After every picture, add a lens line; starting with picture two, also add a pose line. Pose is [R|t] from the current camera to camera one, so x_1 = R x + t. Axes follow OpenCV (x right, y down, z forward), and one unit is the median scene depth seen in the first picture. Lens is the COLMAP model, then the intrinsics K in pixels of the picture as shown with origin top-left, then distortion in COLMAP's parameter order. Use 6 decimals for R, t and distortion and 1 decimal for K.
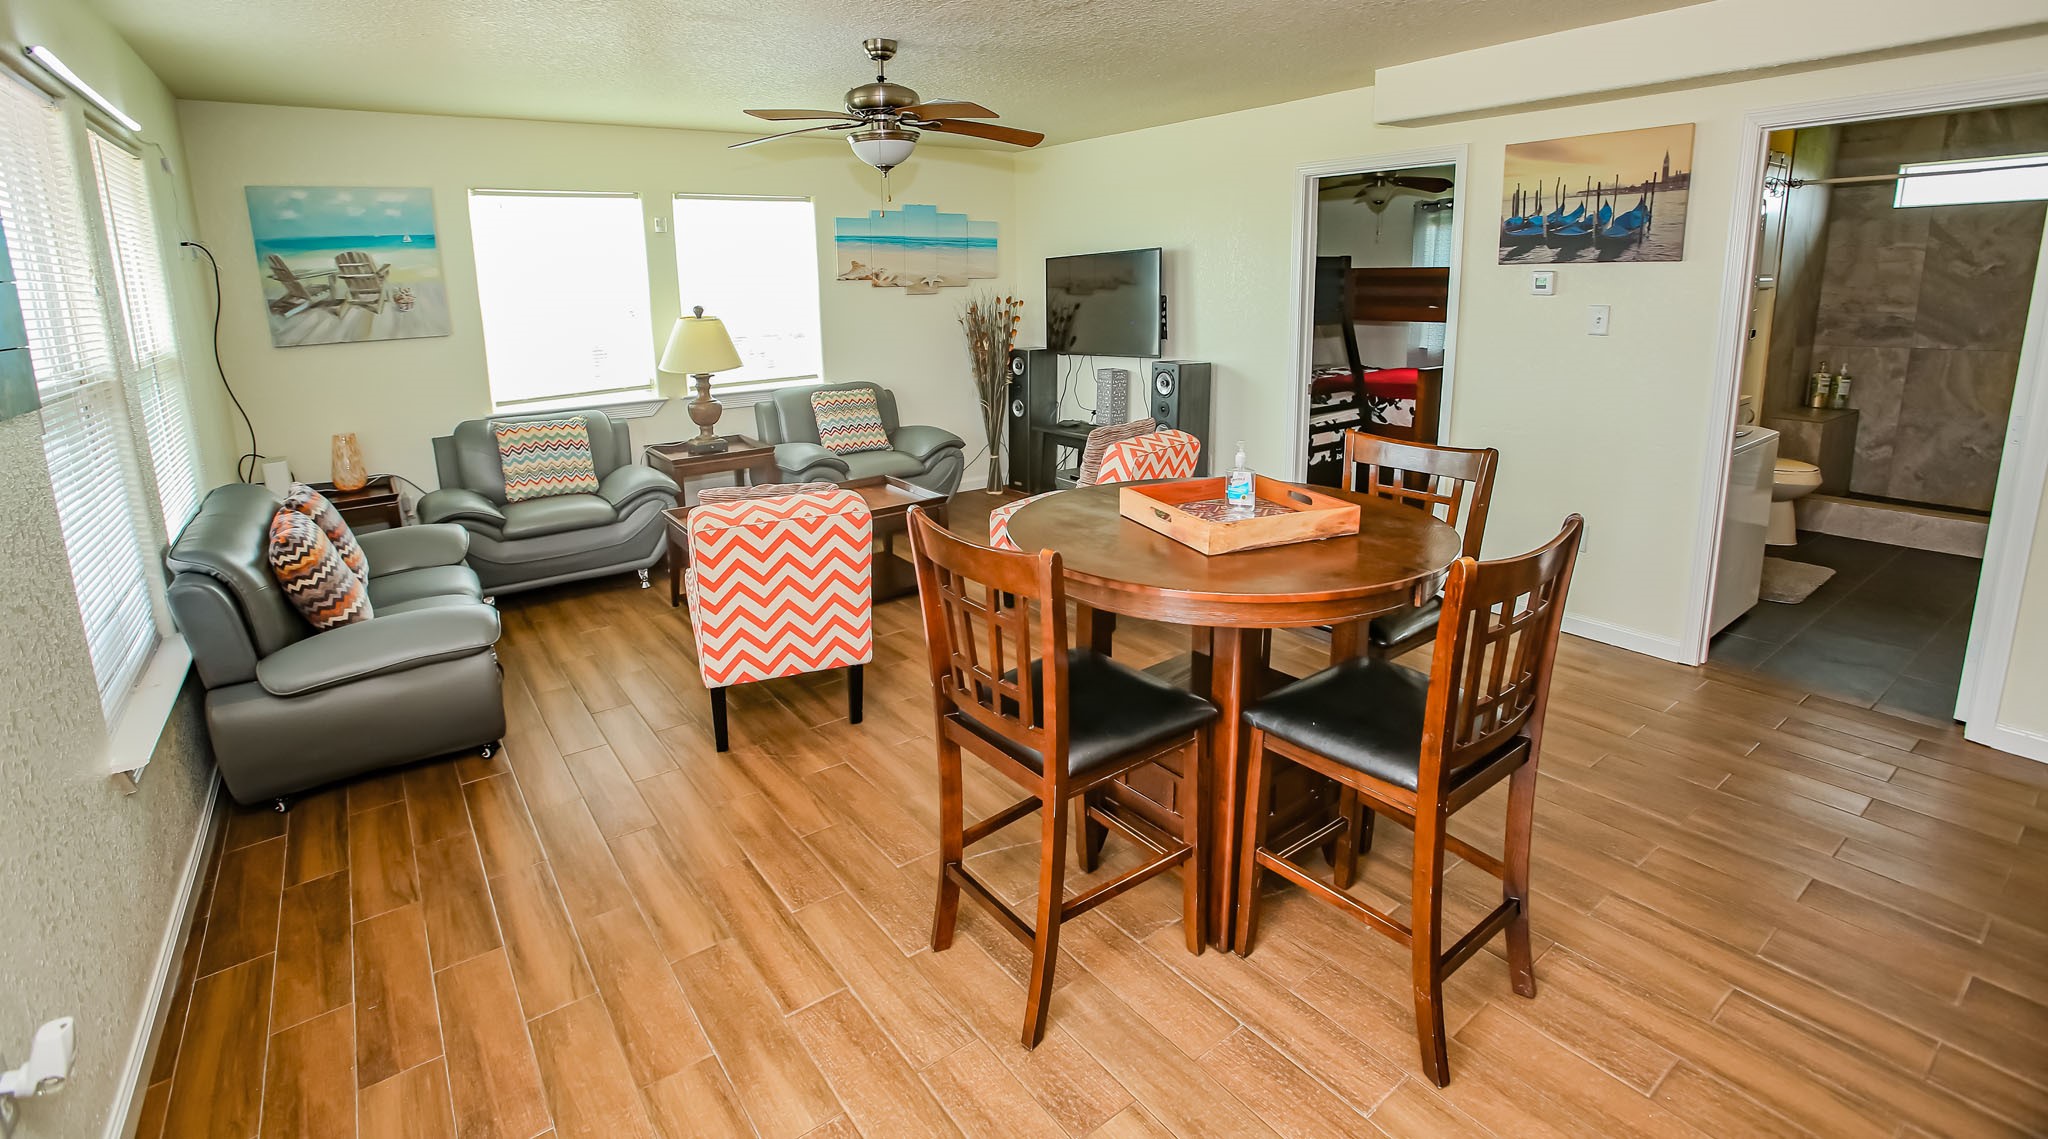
lens RADIAL K [[958.9, 0, 1021.9], [0, 958.9, 457.0], [0, 0, 1]] dist [-0.001186, 0.008817]
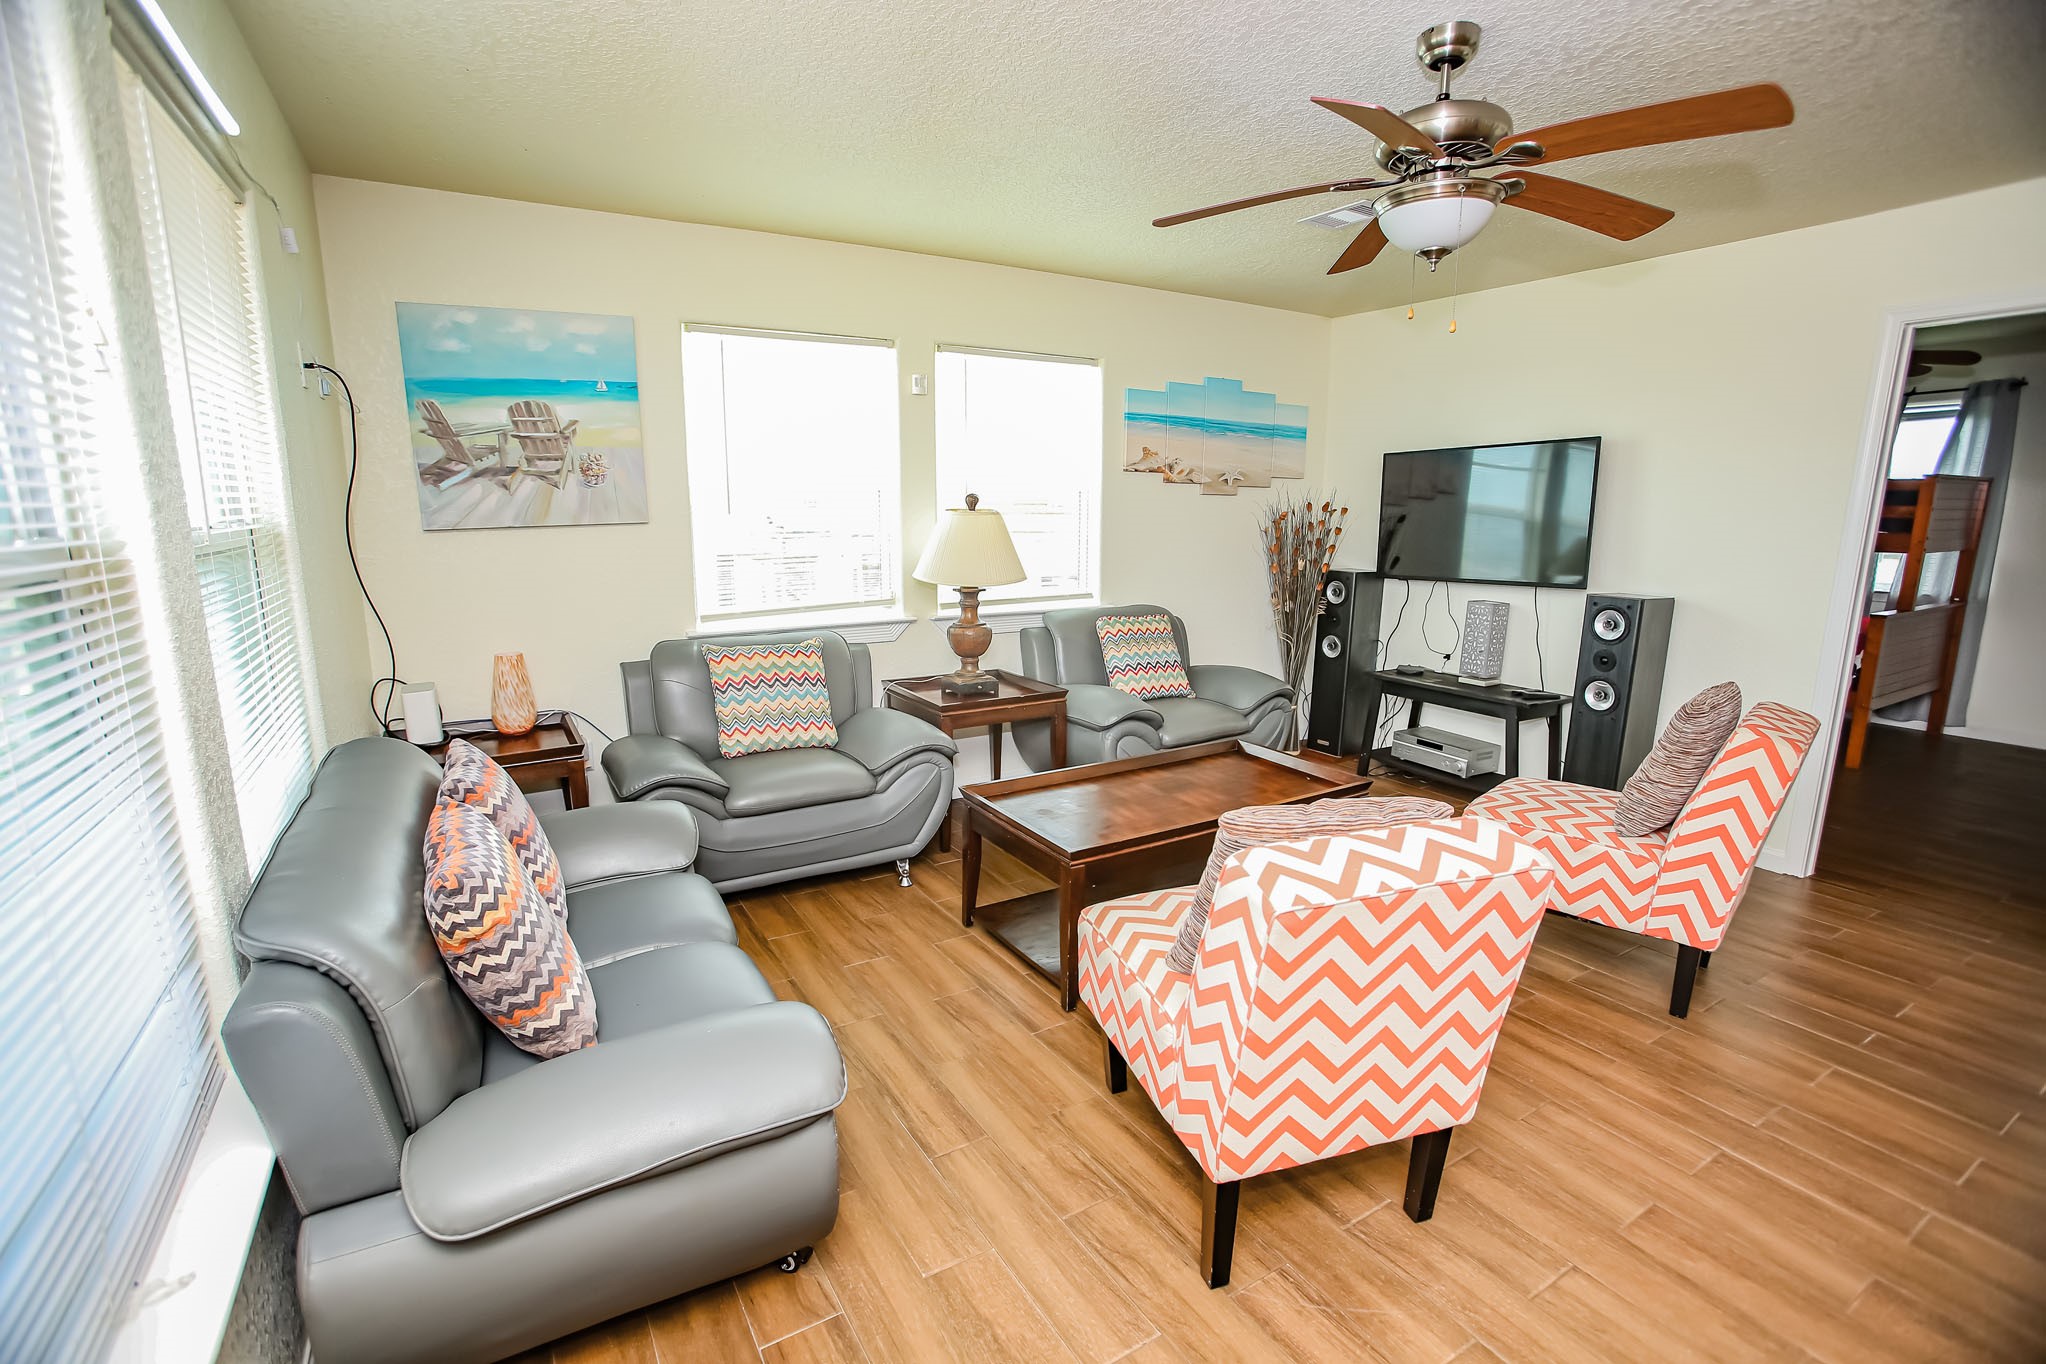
lens RADIAL K [[900.8, 0, 1023.0], [0, 900.8, 682.0], [0, 0, 1]] dist [-0.042067, 0.018130]
pose [[0.998165, 0.040067, -0.045398, -0.288863], [-0.039828, 0.999188, 0.006162, -0.022218], [0.045608, -0.004342, 0.998950, 0.349815]]
